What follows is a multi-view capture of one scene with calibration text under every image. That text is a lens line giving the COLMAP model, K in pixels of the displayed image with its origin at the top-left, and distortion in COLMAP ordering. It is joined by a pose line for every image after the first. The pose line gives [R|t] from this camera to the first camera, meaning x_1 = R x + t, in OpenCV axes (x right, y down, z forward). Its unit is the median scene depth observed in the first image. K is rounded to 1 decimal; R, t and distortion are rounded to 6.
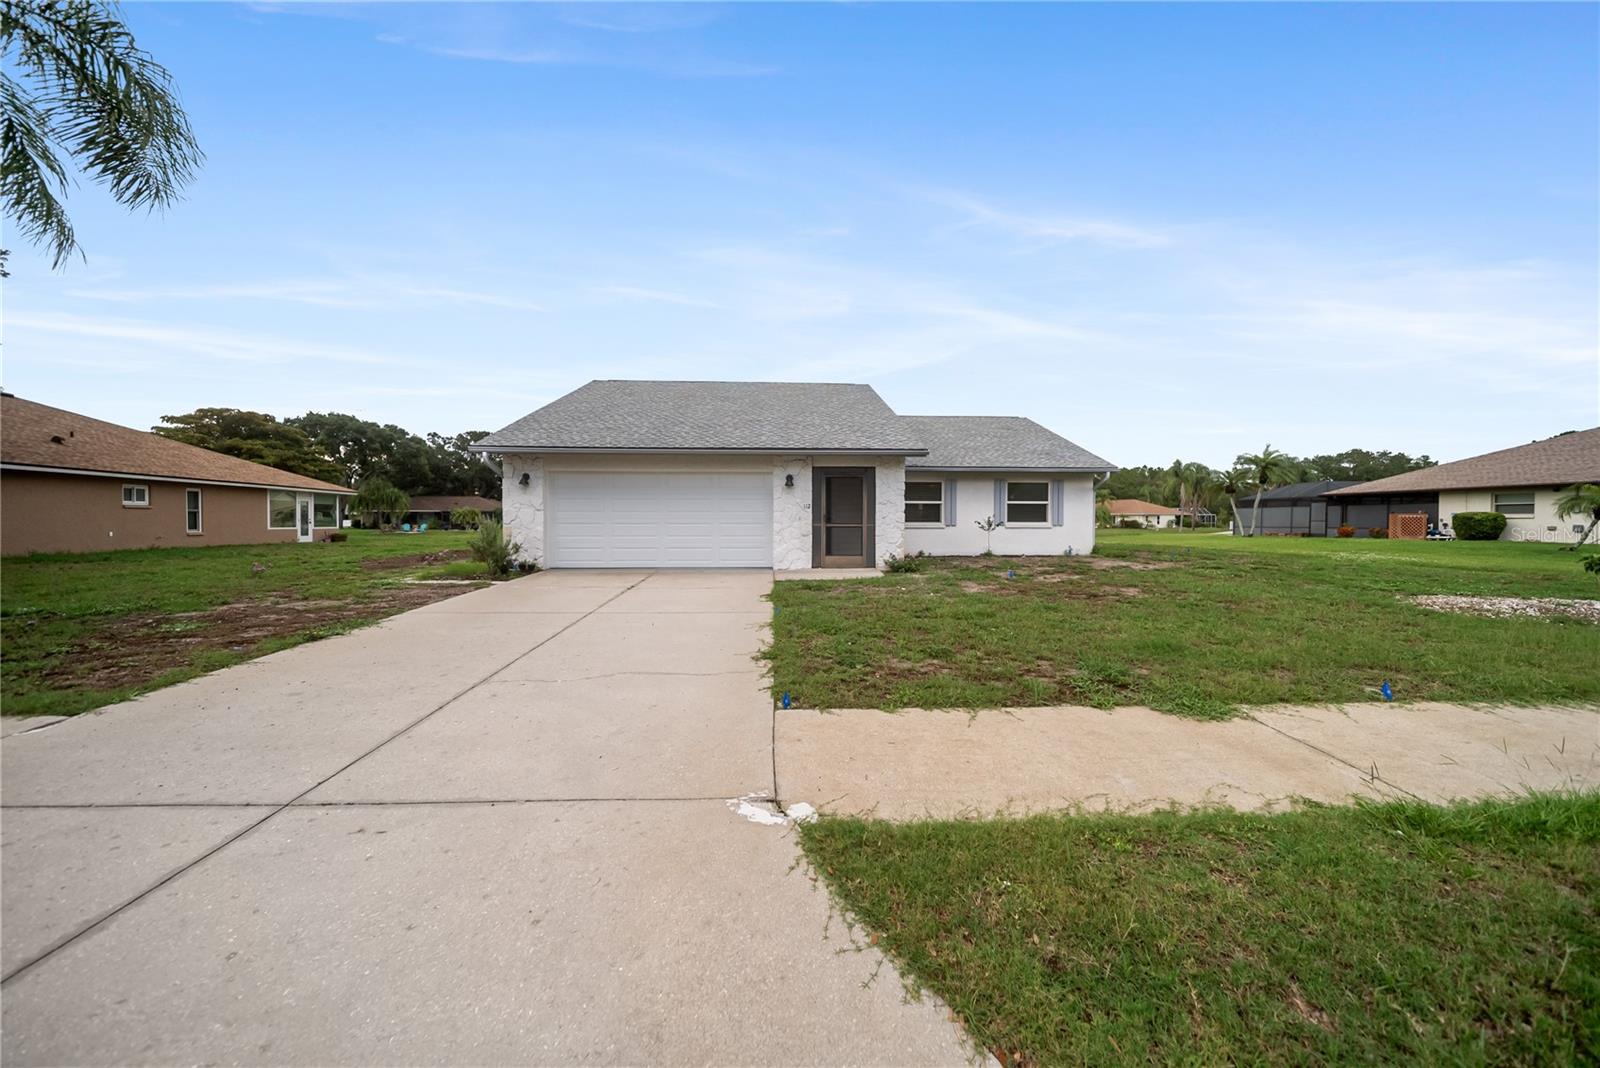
lens RADIAL K [[567.3, 0, 794.7], [0, 567.3, 533.5], [0, 0, 1]] dist [-0.002649, -0.000058]
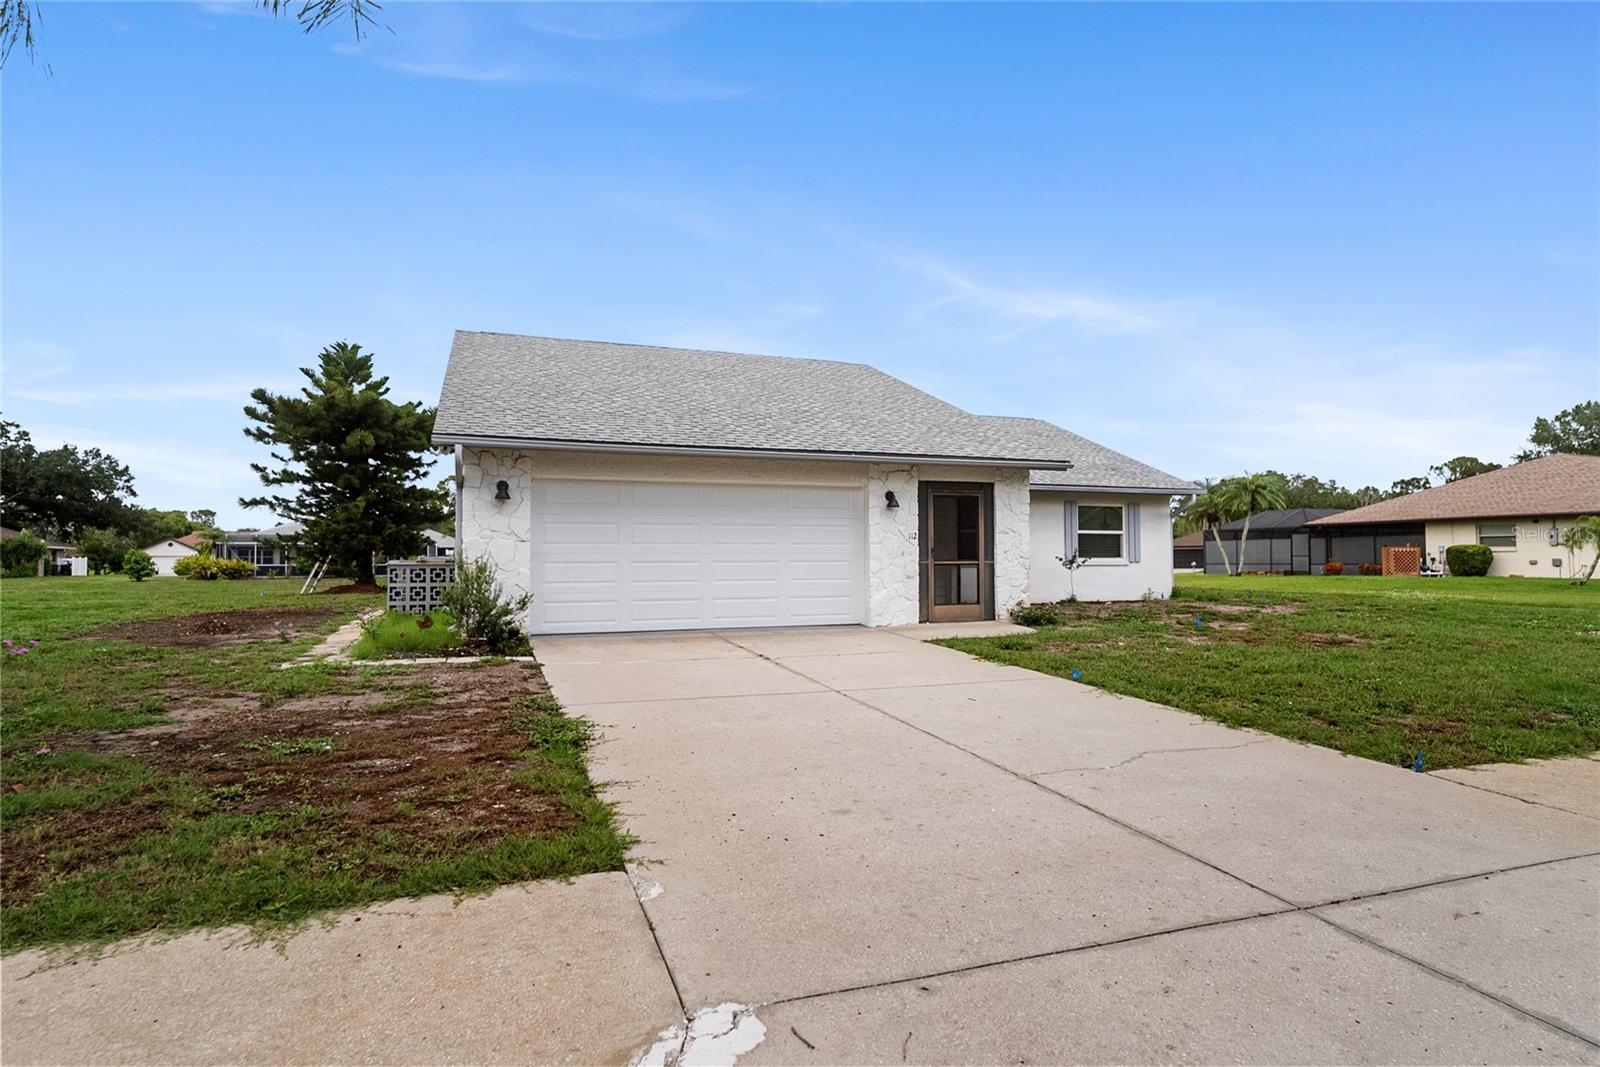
lens RADIAL K [[868.6, 0, 802.9], [0, 868.6, 535.4], [0, 0, 1]] dist [0.002674, -0.000318]
pose [[0.951577, 0.003222, 0.307393, -0.332502], [0.012358, 0.998736, -0.048725, 0.001897], [-0.307161, 0.050164, 0.950334, 0.006359]]
